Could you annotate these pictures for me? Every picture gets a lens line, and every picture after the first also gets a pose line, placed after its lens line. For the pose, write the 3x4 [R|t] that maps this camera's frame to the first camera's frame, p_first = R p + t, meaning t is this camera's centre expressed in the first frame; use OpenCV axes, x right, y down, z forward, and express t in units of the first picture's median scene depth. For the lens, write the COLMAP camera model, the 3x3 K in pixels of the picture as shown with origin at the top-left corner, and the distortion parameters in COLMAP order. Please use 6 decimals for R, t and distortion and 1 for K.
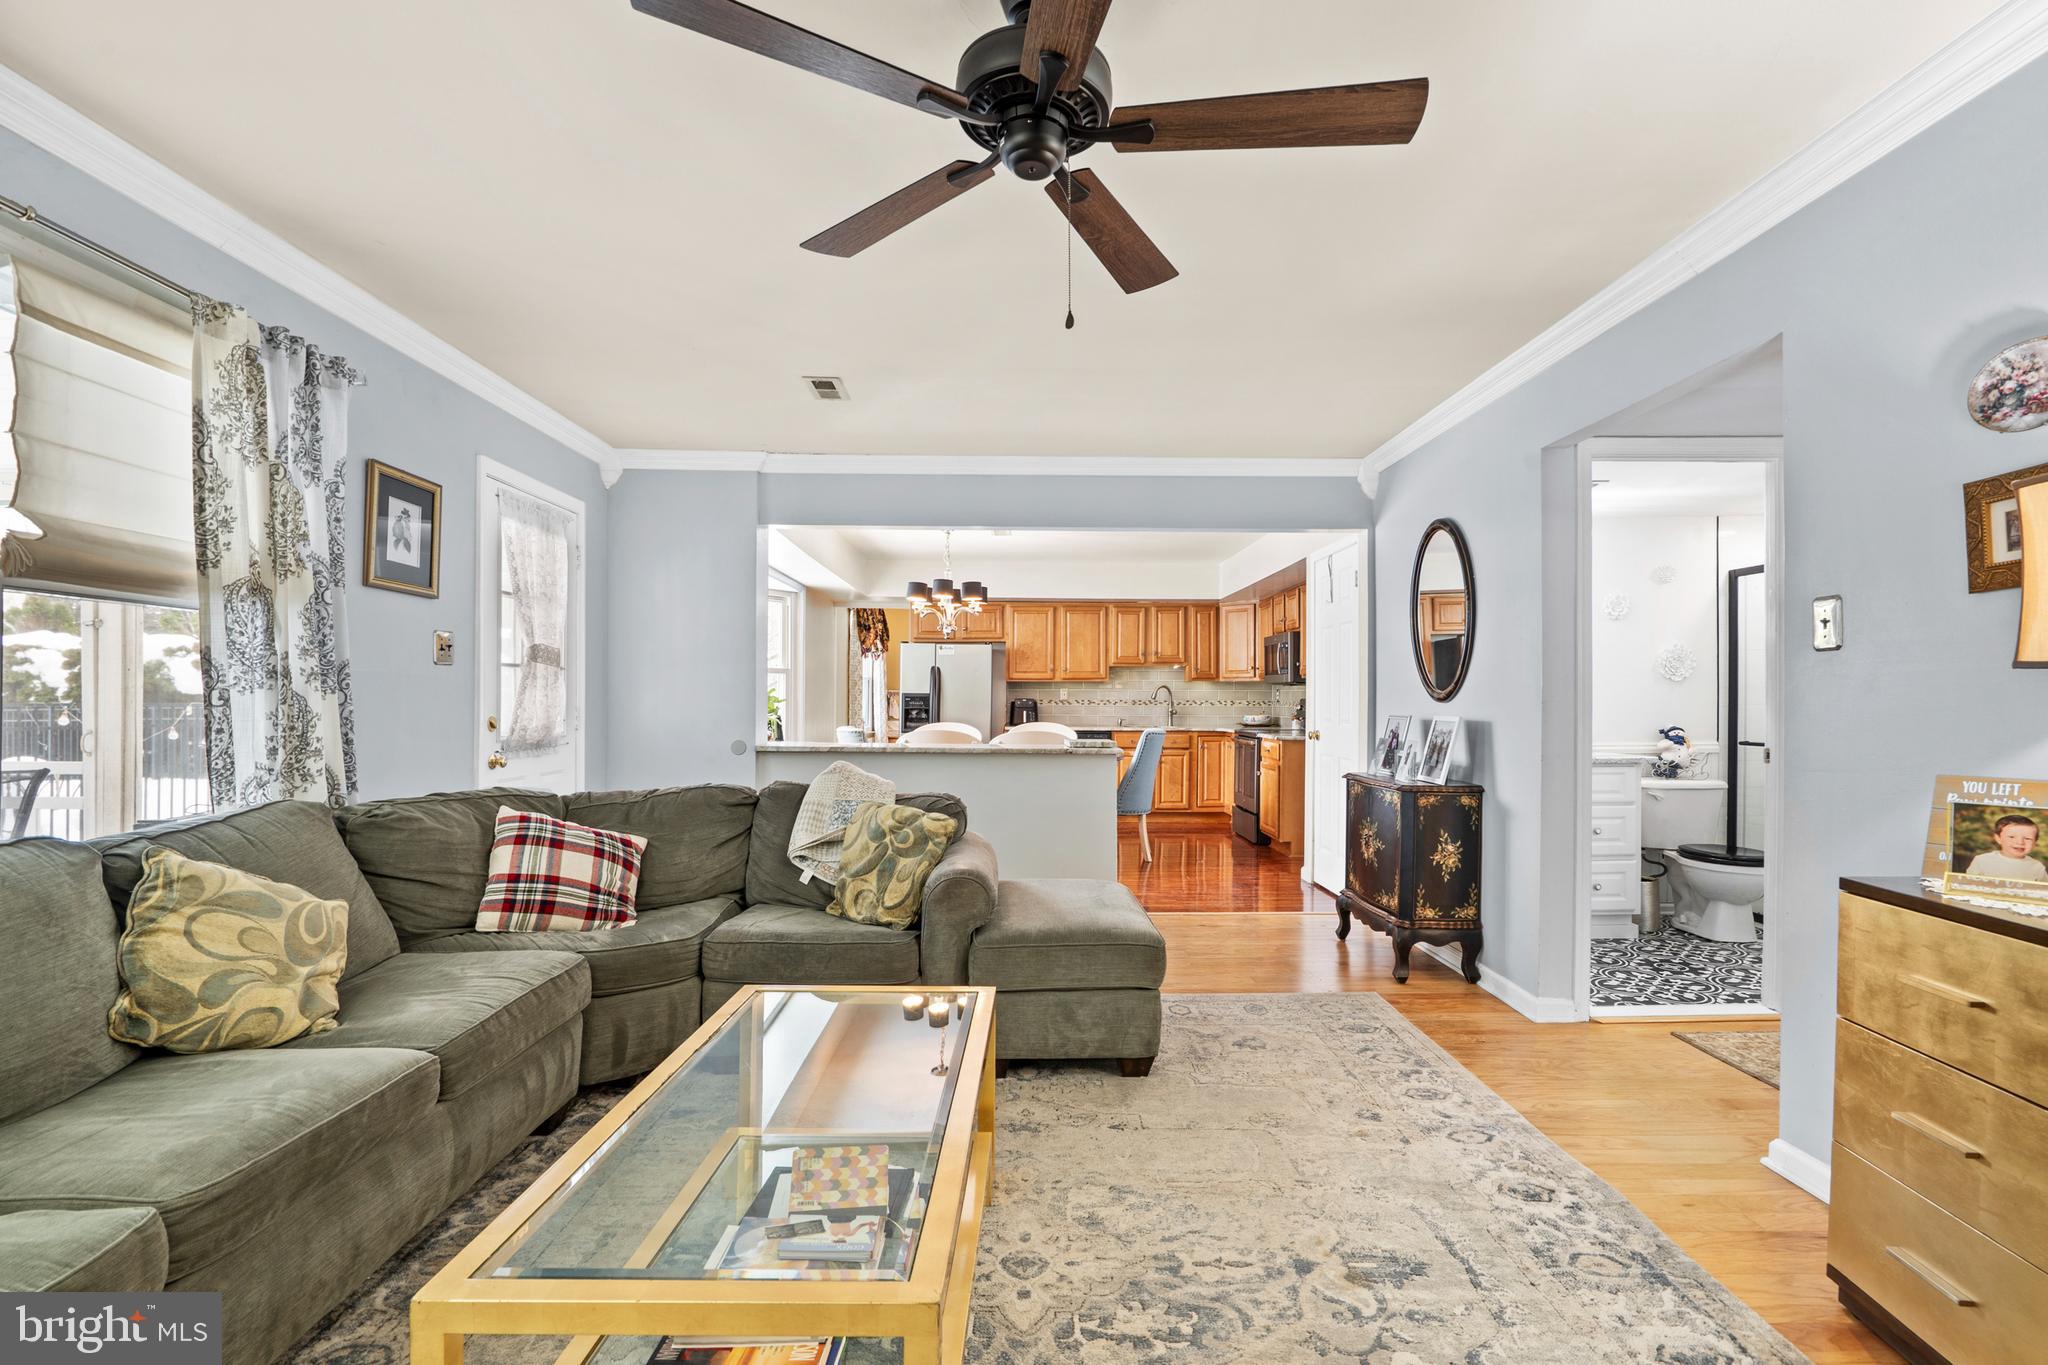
lens RADIAL K [[946.6, 0, 955.5], [0, 946.6, 700.4], [0, 0, 1]] dist [-0.008376, 0.001705]
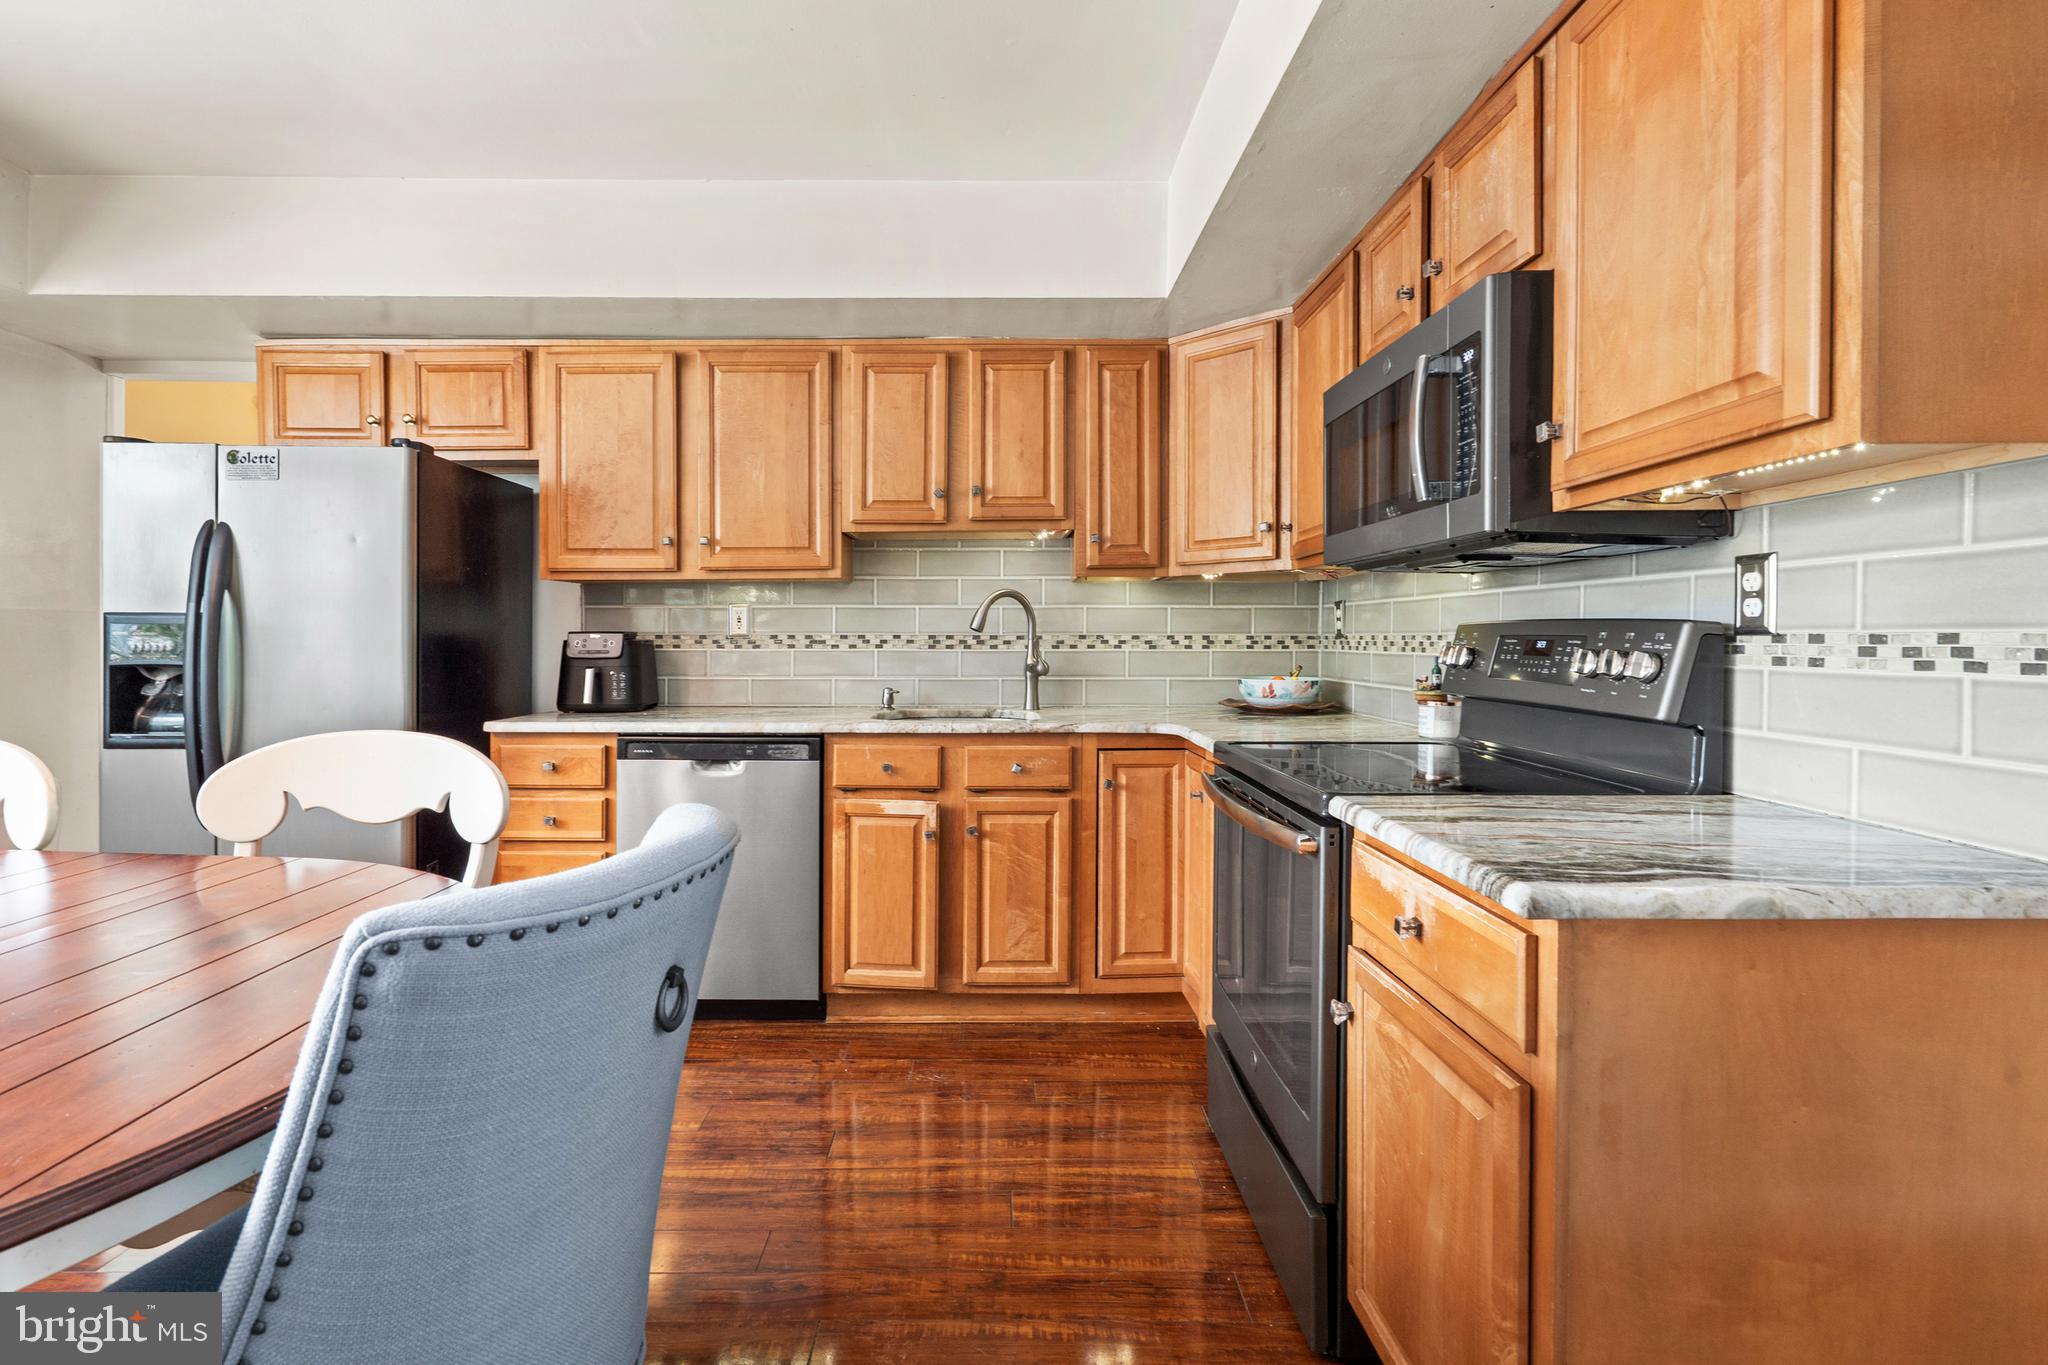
lens RADIAL K [[946.6, 0, 1000.6], [0, 946.6, 640.3], [0, 0, 1]] dist [-0.008376, 0.001705]
pose [[0.997983, -0.003921, 0.063358, 0.197928], [0.003702, 0.999987, 0.003570, 0.000641], [-0.063372, -0.003328, 0.997984, 0.669976]]
